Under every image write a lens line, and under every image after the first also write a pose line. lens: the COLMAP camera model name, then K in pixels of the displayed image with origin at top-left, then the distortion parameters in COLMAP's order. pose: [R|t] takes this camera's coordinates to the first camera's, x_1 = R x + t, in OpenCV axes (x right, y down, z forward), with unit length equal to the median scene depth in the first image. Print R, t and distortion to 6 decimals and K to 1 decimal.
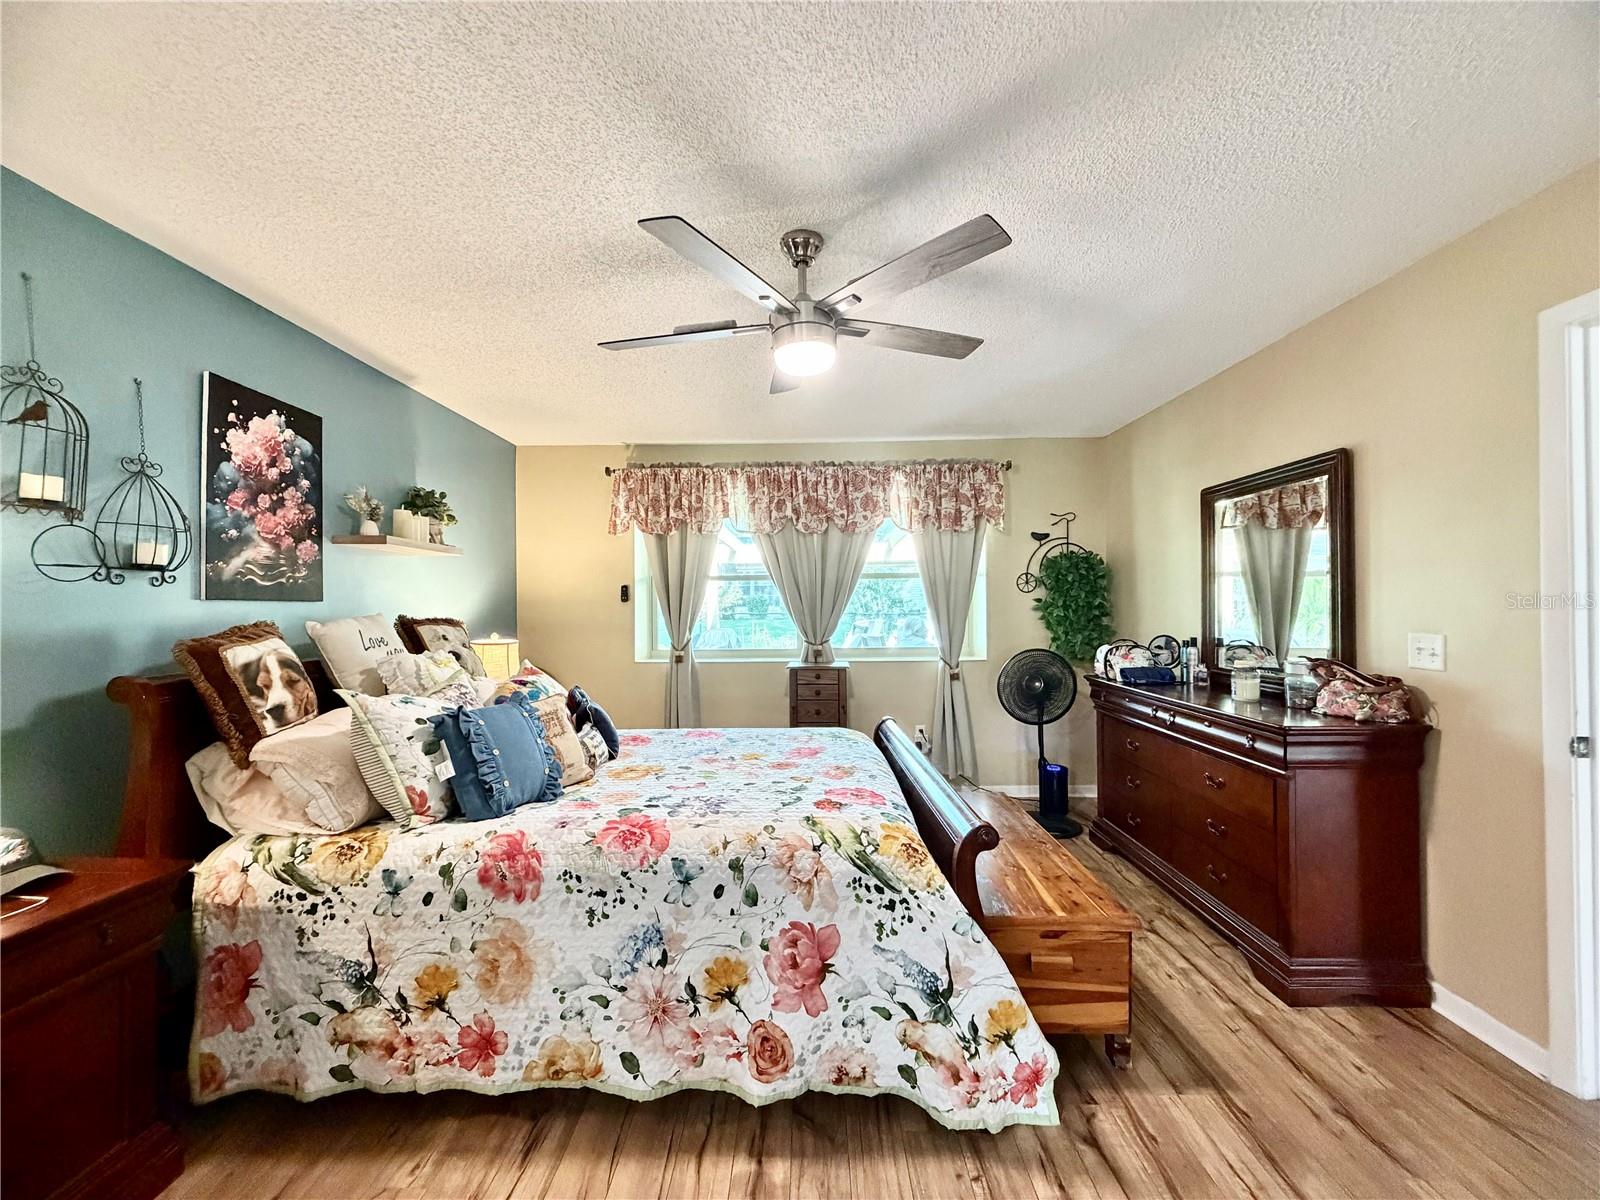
lens RADIAL K [[635.6, 0, 791.5], [0, 635.6, 600.4], [0, 0, 1]] dist [-0.000555, 0.000654]
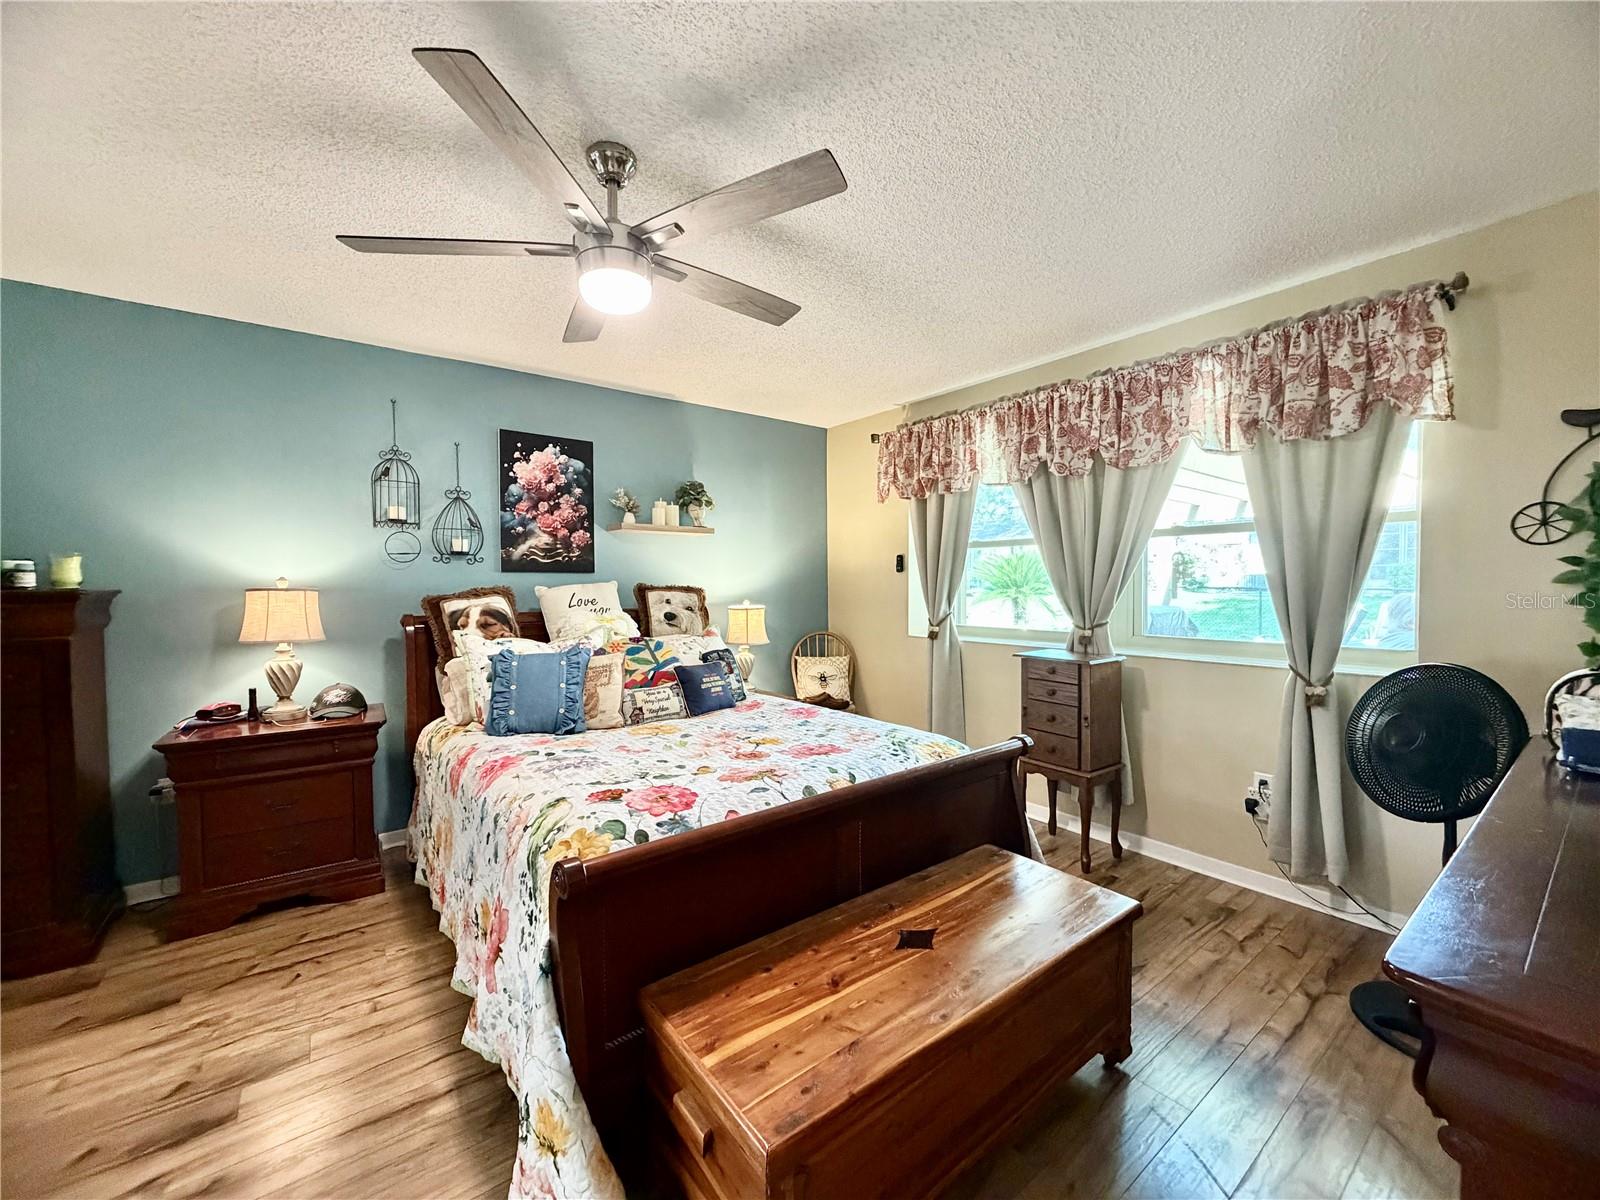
lens RADIAL K [[635.6, 0, 796.6], [0, 635.6, 598.8], [0, 0, 1]] dist [-0.000555, 0.000654]
pose [[0.620972, 0.024851, -0.783439, 0.659218], [0.006858, 0.999287, 0.037133, 0.010009], [0.783803, -0.028431, 0.620359, 0.475403]]
